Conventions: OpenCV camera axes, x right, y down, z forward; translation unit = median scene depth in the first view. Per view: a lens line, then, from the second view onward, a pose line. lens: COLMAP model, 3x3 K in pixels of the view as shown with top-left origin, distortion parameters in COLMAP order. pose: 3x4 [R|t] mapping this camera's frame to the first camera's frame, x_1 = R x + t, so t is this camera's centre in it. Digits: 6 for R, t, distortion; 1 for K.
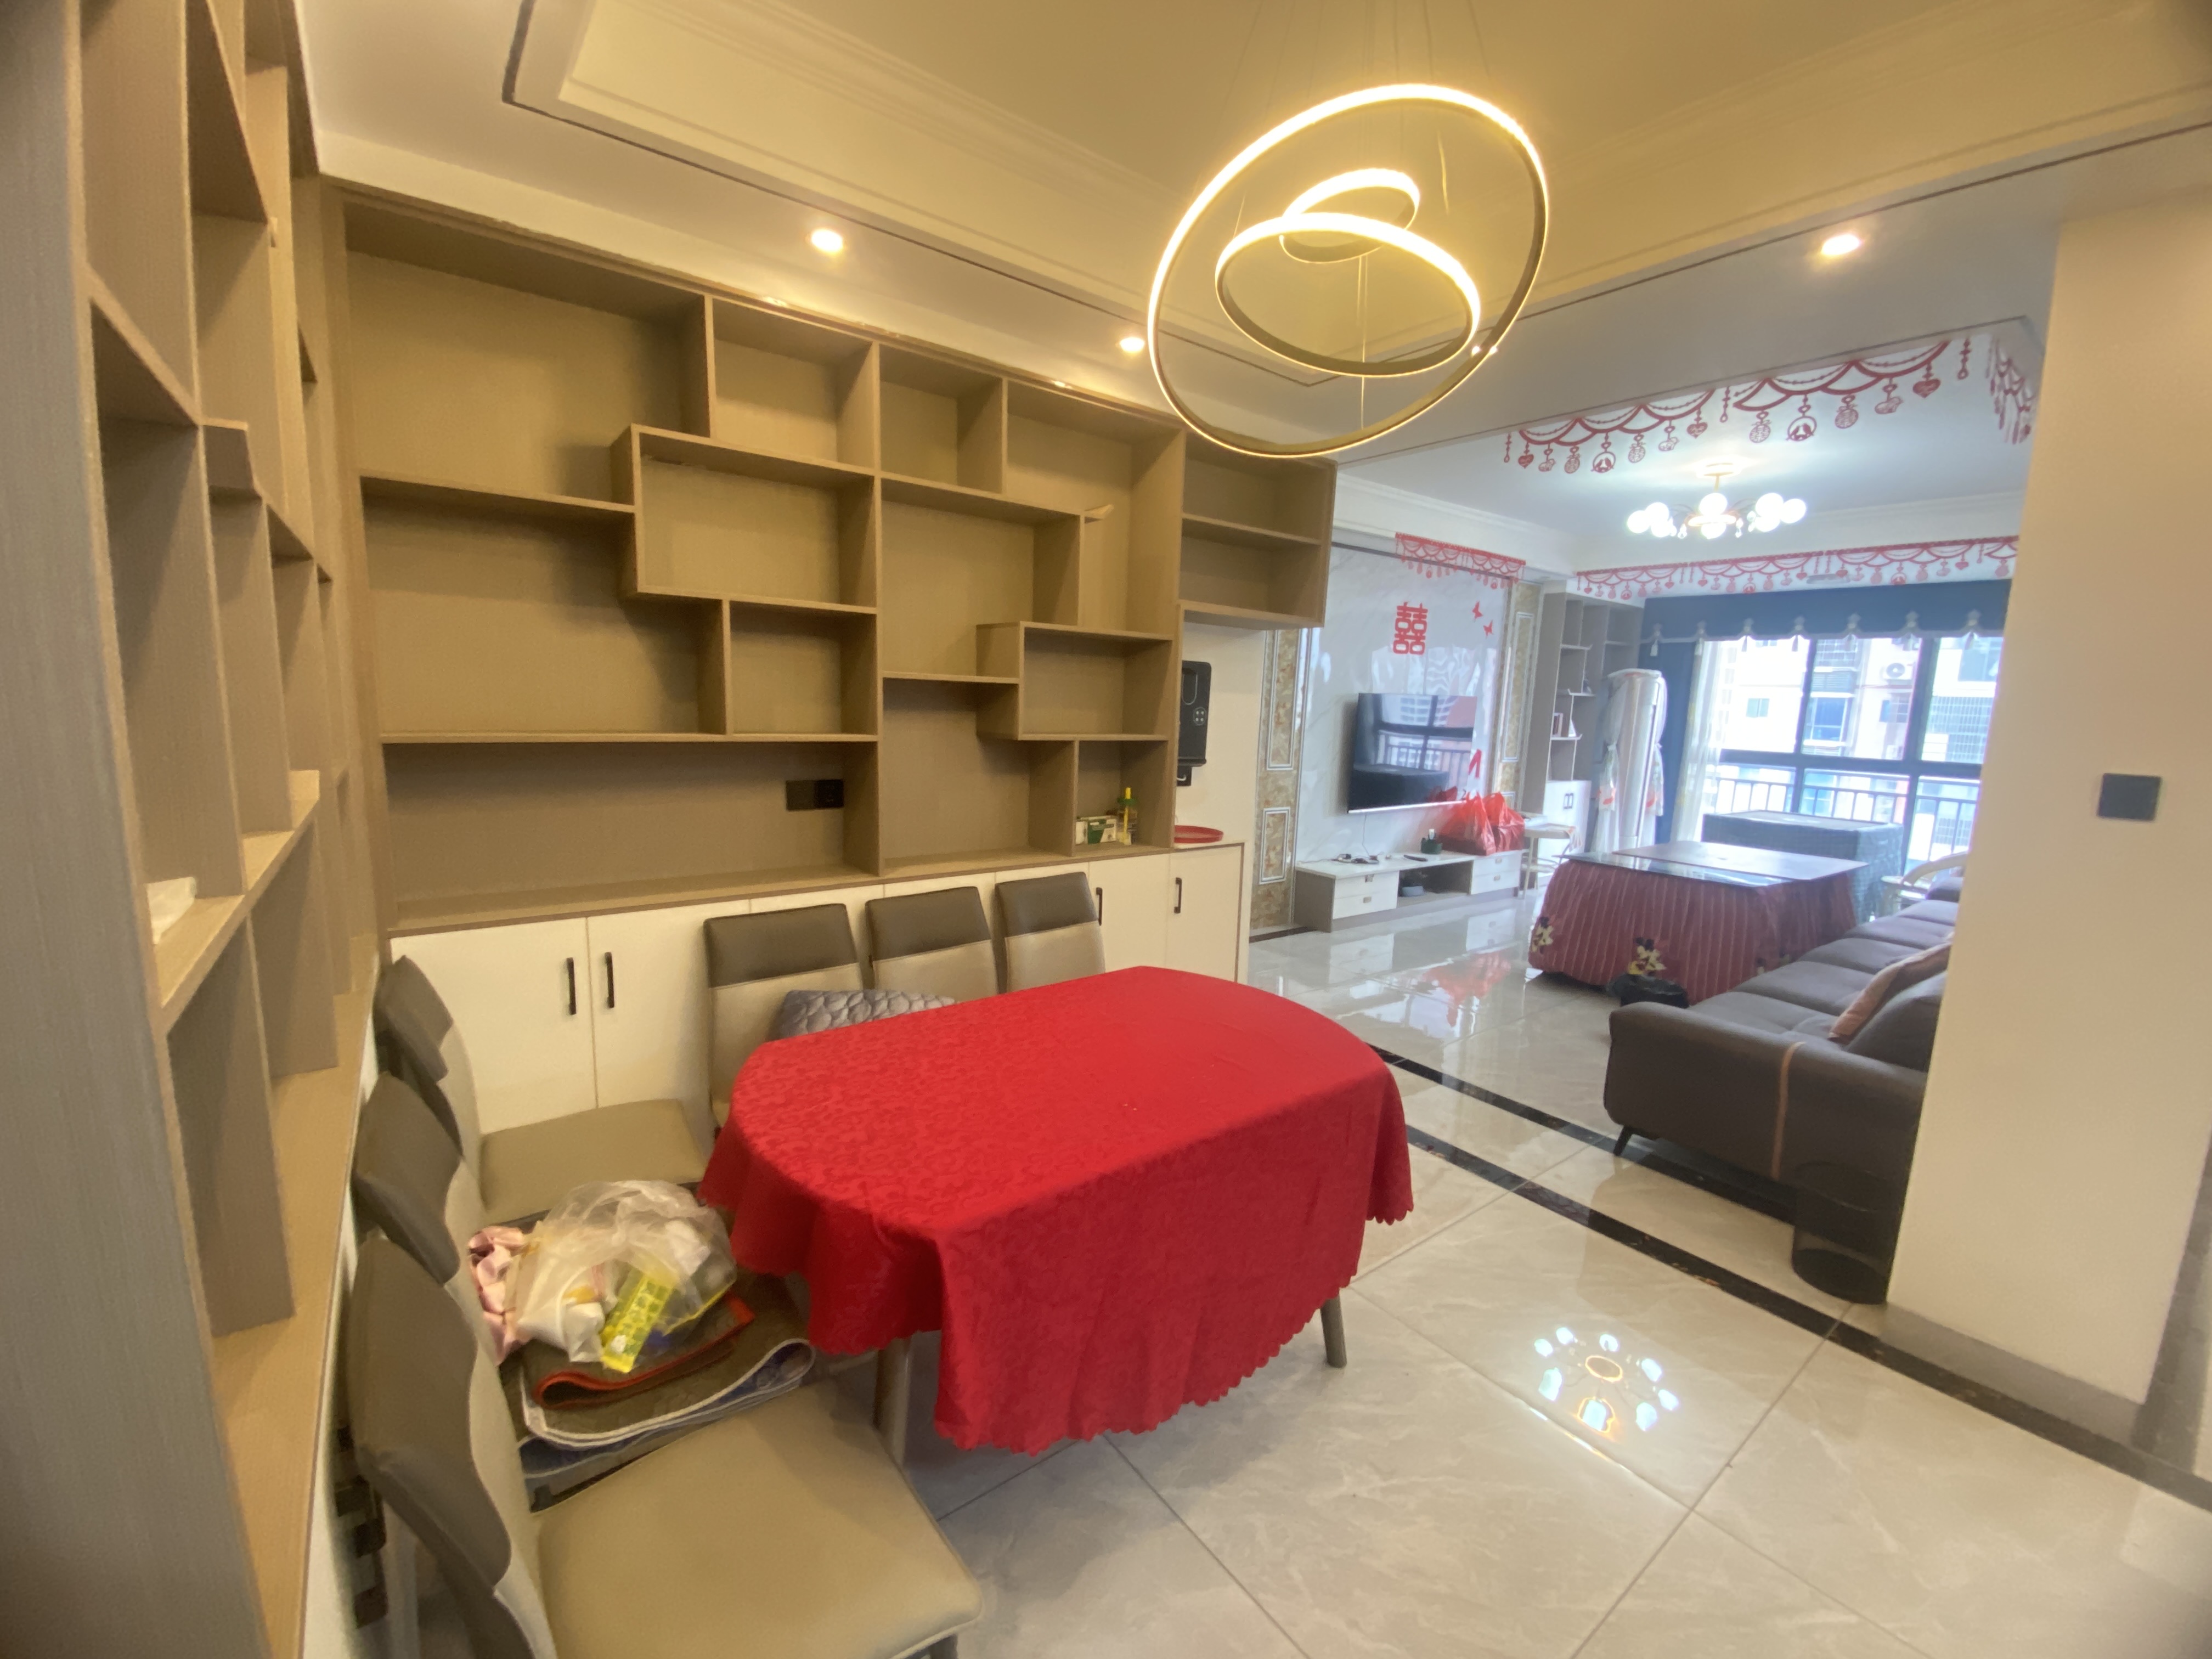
lens RADIAL K [[903.8, 0, 1096.8], [0, 903.8, 838.0], [0, 0, 1]] dist [0.034405, -0.034141]
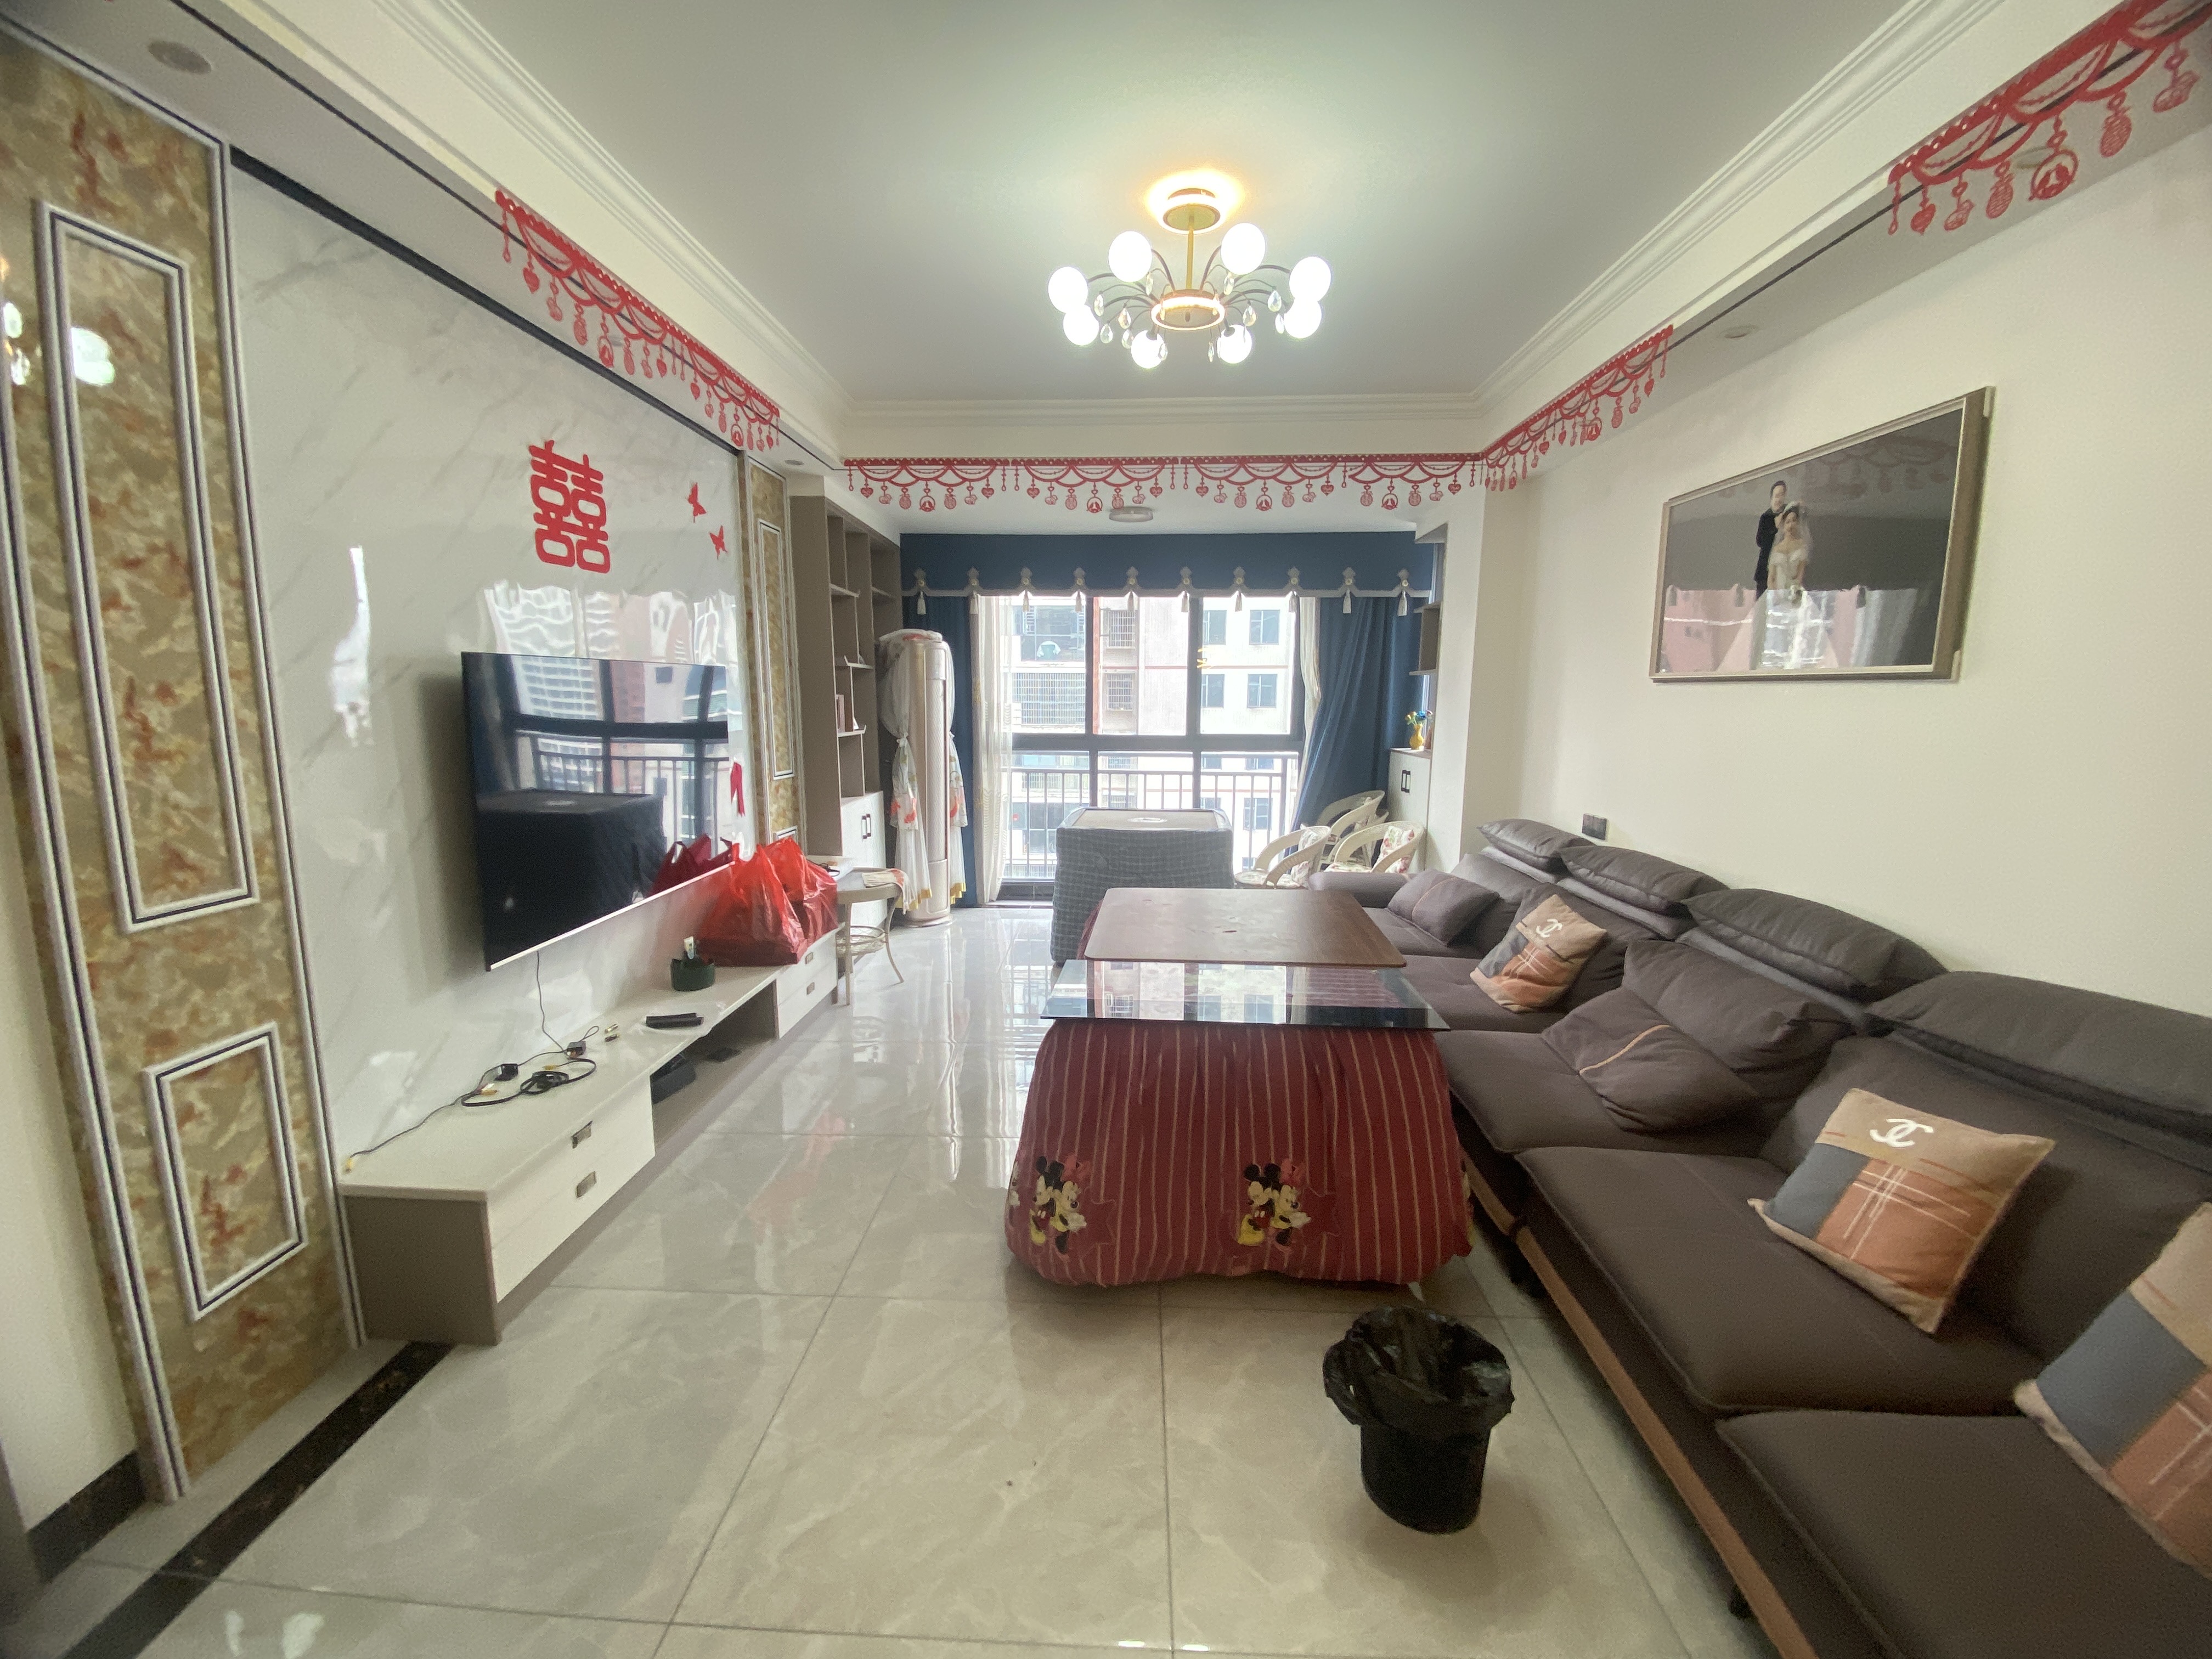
lens RADIAL K [[903.8, 0, 1096.8], [0, 903.8, 838.0], [0, 0, 1]] dist [0.034405, -0.034141]
pose [[0.640849, -0.147789, 0.753306, 0.146857], [0.133515, 0.987796, 0.080210, -0.071953], [-0.755967, 0.049175, 0.652760, 0.505606]]
